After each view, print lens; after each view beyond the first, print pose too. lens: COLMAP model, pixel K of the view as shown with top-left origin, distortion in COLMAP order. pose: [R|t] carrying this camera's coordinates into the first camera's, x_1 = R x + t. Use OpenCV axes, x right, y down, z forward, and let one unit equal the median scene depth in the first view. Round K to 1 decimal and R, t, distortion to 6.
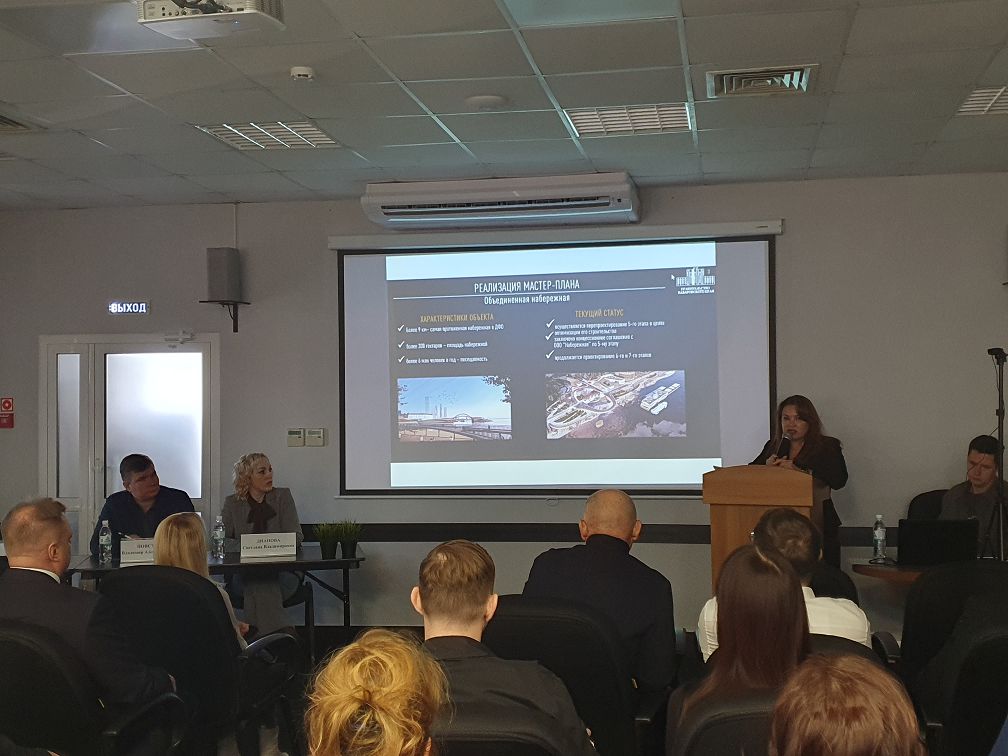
lens RADIAL K [[1292.1, 0, 506.1], [0, 1292.1, 386.5], [0, 0, 1]] dist [0.111925, 0.000000]
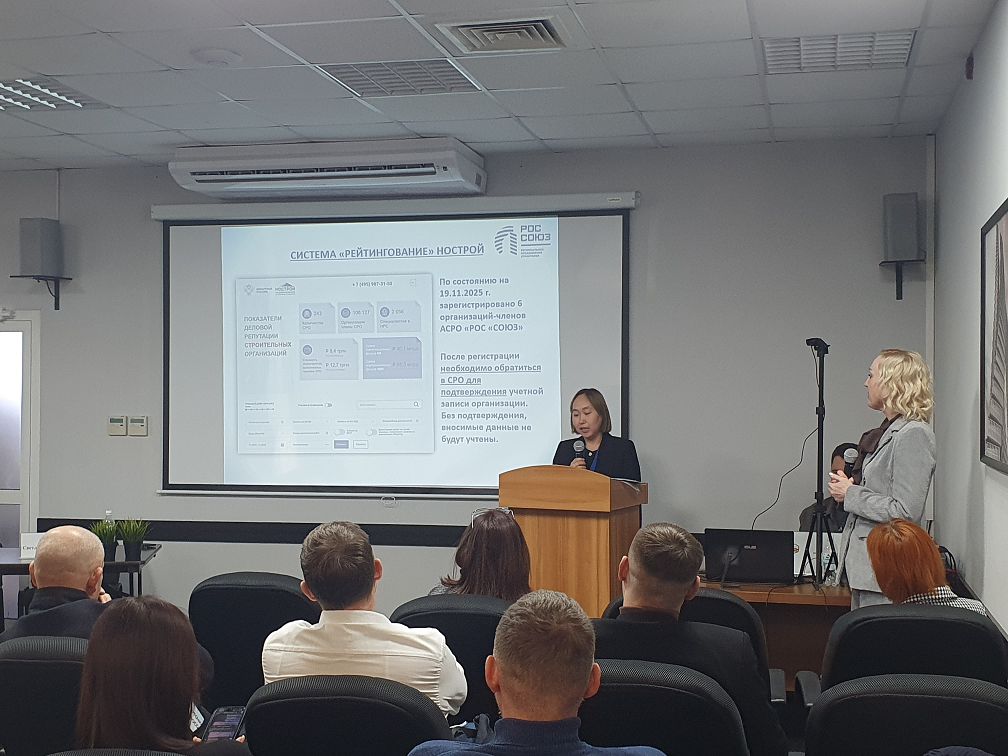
lens RADIAL K [[1376.1, 0, 512.0], [0, 1376.1, 382.9], [0, 0, 1]] dist [0.082571, 0.000000]
pose [[0.998992, 0.012914, -0.042990, 0.167704], [-0.012510, 0.999875, 0.009643, -0.004144], [0.043109, -0.009095, 0.999029, 0.039945]]
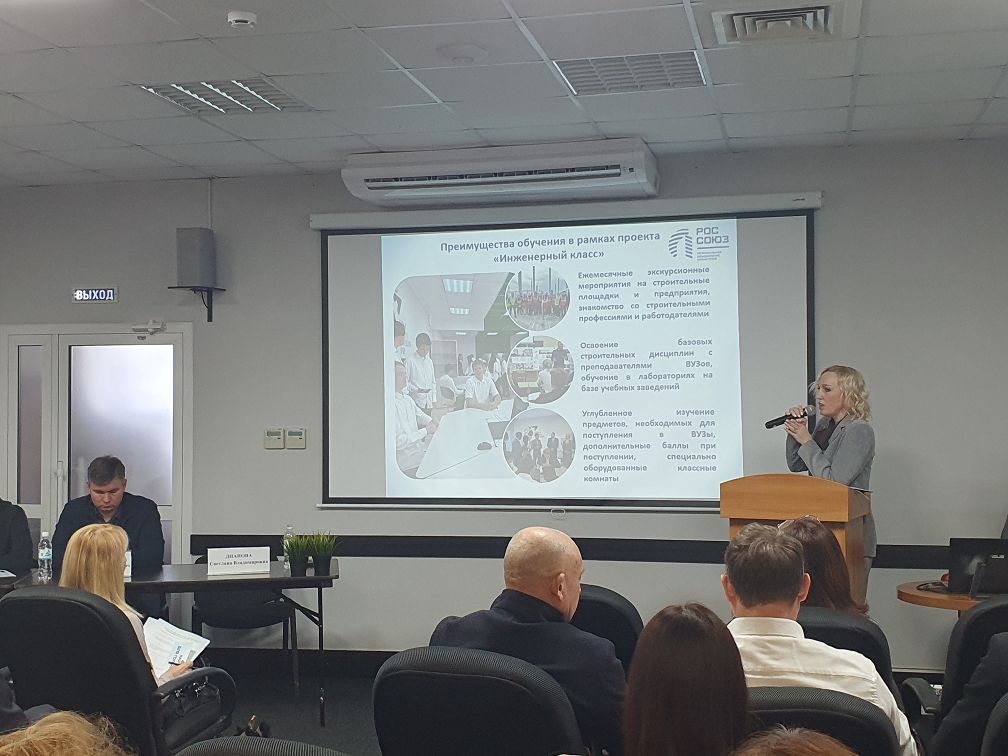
lens RADIAL K [[1376.1, 0, 478.2], [0, 1376.1, 389.2], [0, 0, 1]] dist [0.082571, 0.000000]
pose [[0.998245, 0.002154, -0.059173, 0.037177], [-0.001927, 0.999991, 0.003900, 0.000986], [0.059180, -0.003779, 0.998240, 0.059374]]
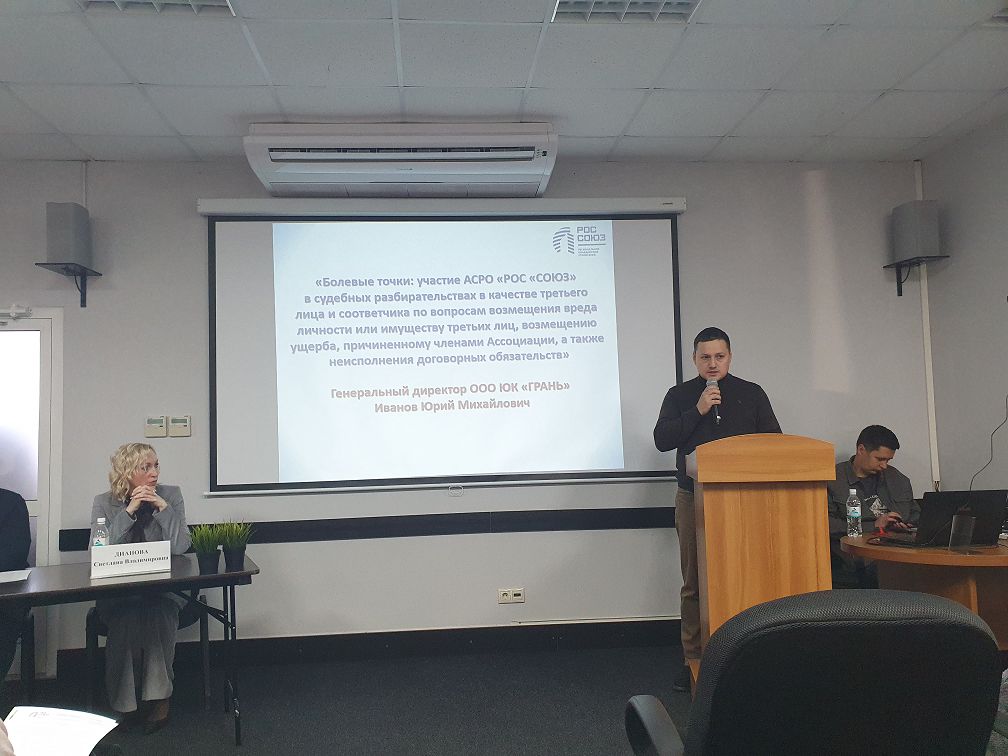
lens RADIAL K [[791.1, 0, 490.5], [0, 791.1, 393.2], [0, 0, 1]] dist [0.017142, -0.020769]
pose [[0.967580, -0.000708, 0.252566, -0.085101], [0.011312, 0.999114, -0.040535, 0.043663], [-0.252313, 0.042078, 0.966730, 0.455363]]
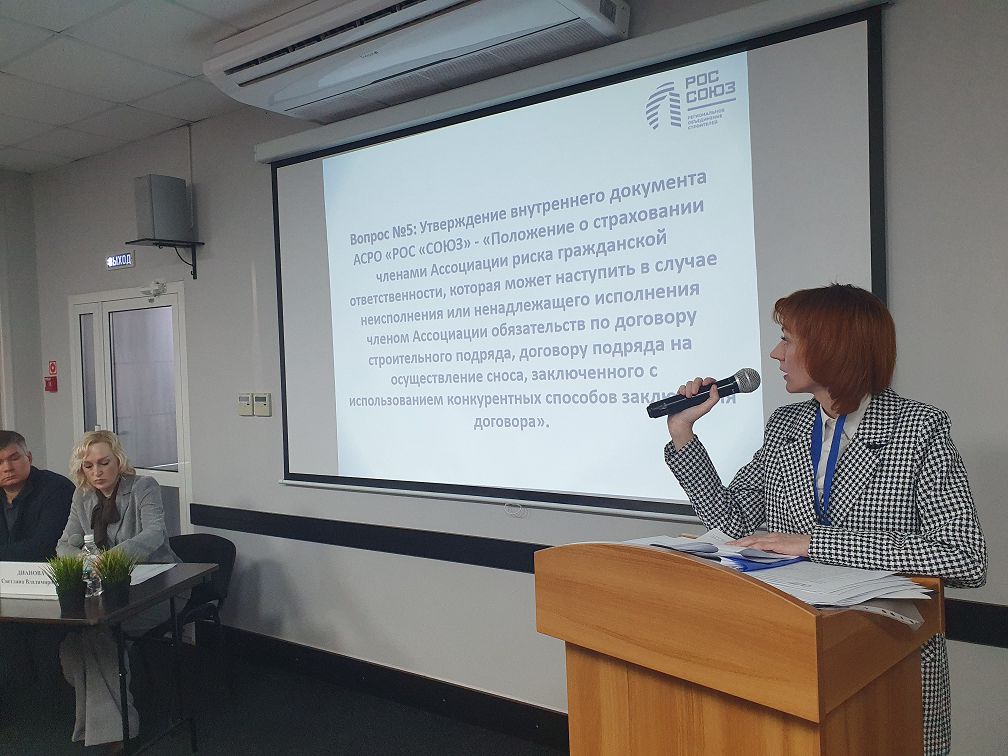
lens RADIAL K [[791.1, 0, 497.0], [0, 791.1, 374.4], [0, 0, 1]] dist [0.017142, -0.020769]
pose [[0.909882, -0.012473, -0.414680, 0.197163], [0.031855, 0.998698, 0.039856, 0.006156], [0.413643, -0.049473, 0.909094, 0.661130]]
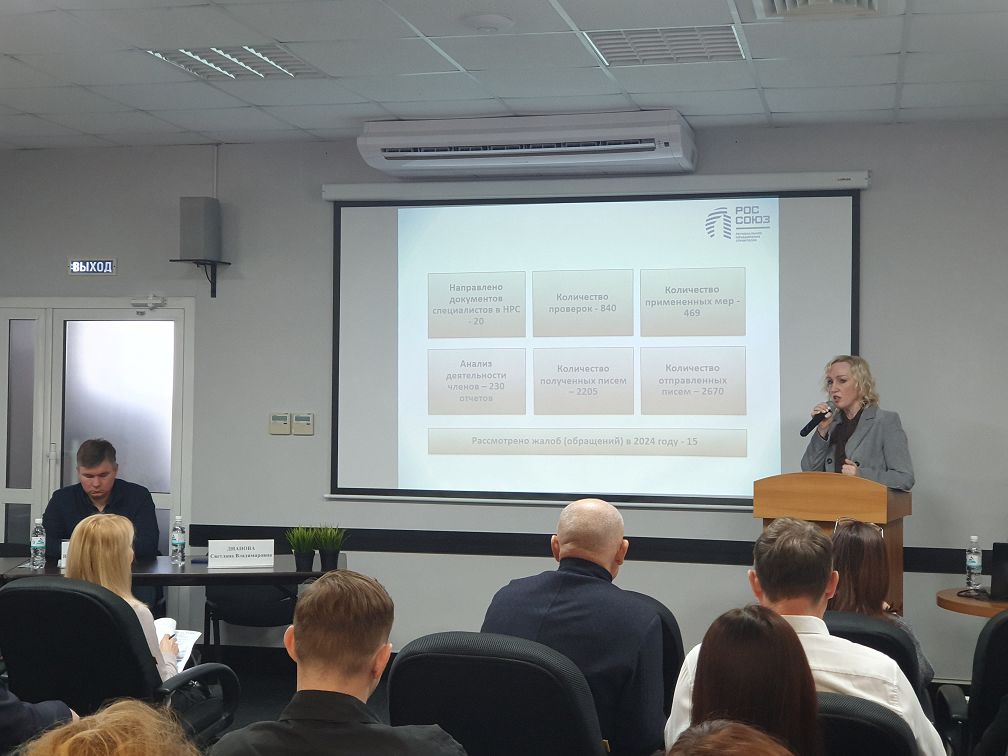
lens RADIAL K [[1517.2, 0, 496.4], [0, 1517.2, 378.2], [0, 0, 1]] dist [0.013201, 0.000000]
pose [[0.997808, 0.019925, -0.063107, 0.040987], [-0.019346, 0.999765, 0.009785, -0.002861], [0.063288, -0.008543, 0.997959, 0.031492]]
